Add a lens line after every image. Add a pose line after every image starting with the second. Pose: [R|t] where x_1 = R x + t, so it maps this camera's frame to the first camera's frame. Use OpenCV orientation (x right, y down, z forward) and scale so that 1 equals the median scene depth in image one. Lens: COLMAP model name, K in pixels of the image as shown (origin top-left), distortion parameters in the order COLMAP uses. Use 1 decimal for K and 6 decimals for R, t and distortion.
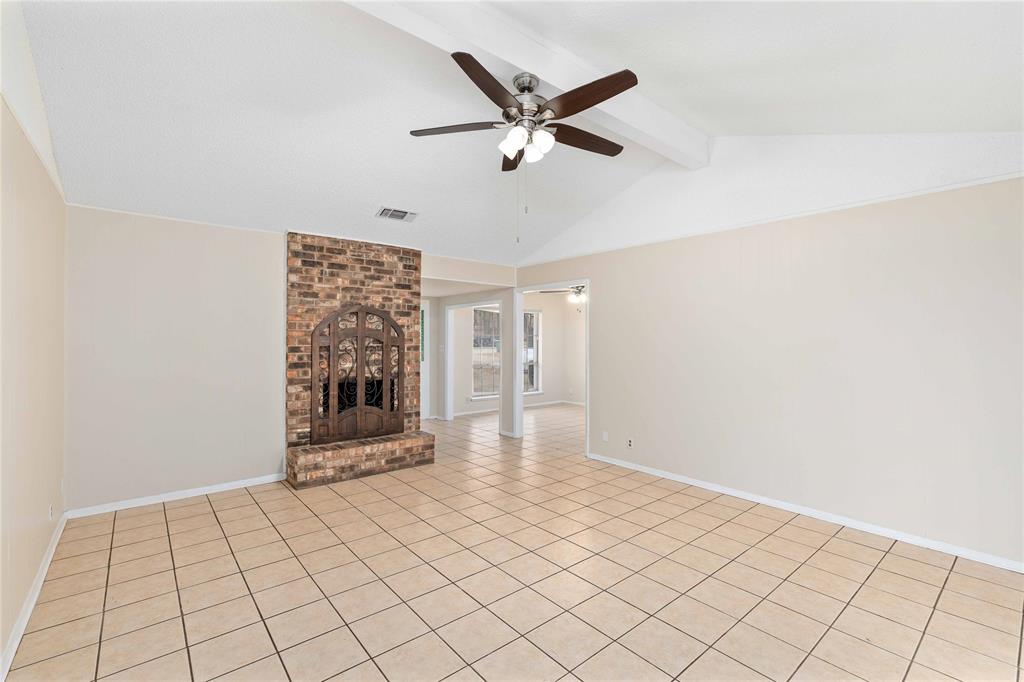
lens RADIAL K [[444.2, 0, 510.5], [0, 444.2, 337.0], [0, 0, 1]] dist [-0.007166, 0.000712]
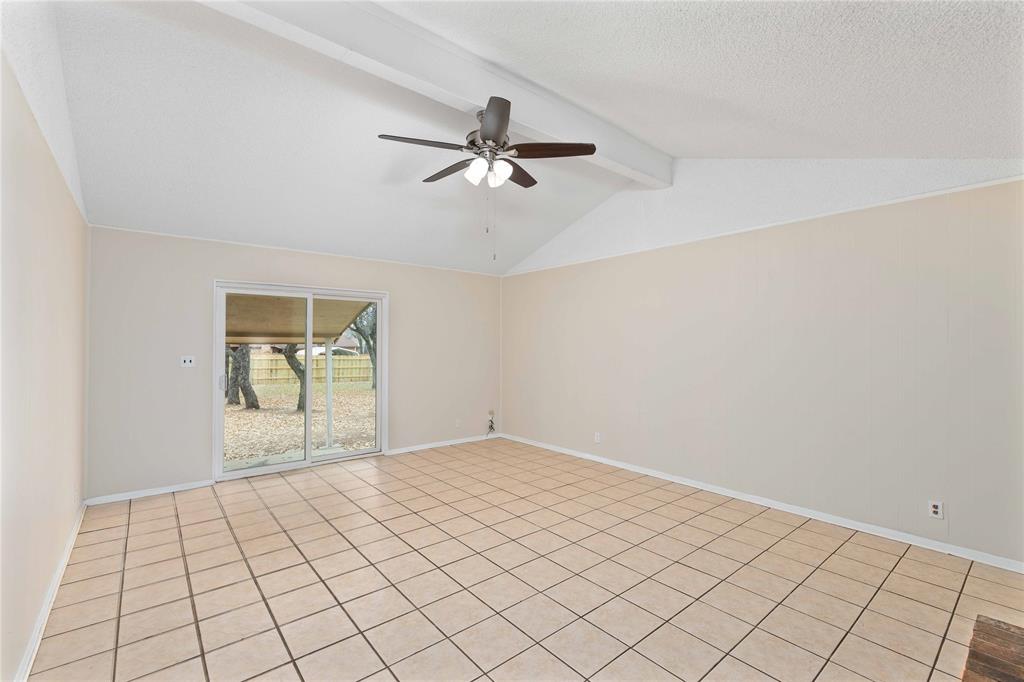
lens RADIAL K [[444.2, 0, 517.2], [0, 444.2, 343.8], [0, 0, 1]] dist [-0.007166, 0.000712]
pose [[0.999943, -0.006569, -0.008434, 0.093751], [0.006594, 0.999974, 0.002926, 0.001044], [0.008415, -0.002982, 0.999960, -0.108230]]
